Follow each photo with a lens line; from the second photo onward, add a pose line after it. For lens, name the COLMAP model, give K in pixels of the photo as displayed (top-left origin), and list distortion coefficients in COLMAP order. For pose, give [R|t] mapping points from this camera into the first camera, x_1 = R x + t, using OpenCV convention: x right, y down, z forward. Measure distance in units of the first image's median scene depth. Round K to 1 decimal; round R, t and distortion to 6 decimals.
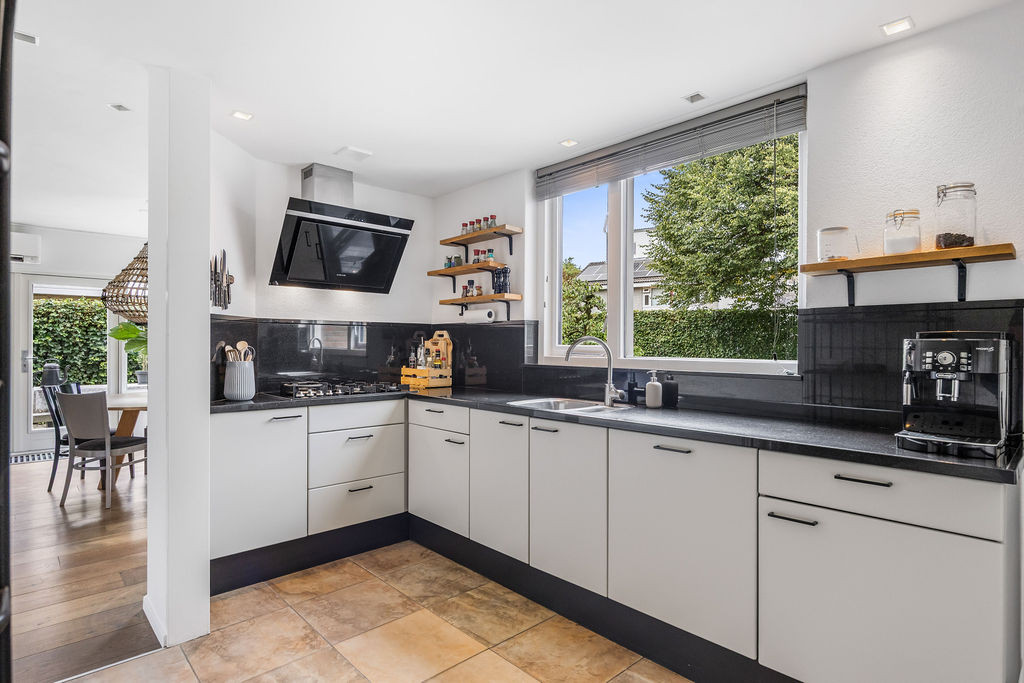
lens RADIAL K [[533.9, 0, 506.2], [0, 533.9, 344.8], [0, 0, 1]] dist [-0.008068, -0.000180]
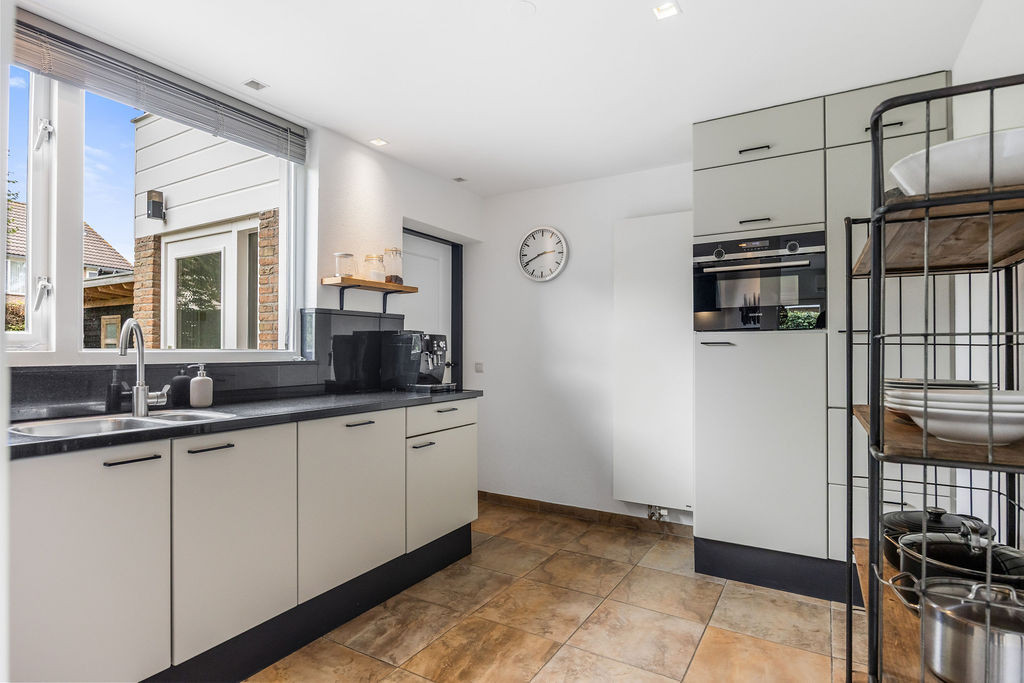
lens RADIAL K [[533.9, 0, 509.9], [0, 533.9, 342.7], [0, 0, 1]] dist [-0.008068, -0.000180]
pose [[-0.290370, 0.000267, 0.956914, -0.918666], [-0.009875, 0.999946, -0.003275, 0.017137], [-0.956863, -0.010400, -0.290352, 1.046208]]
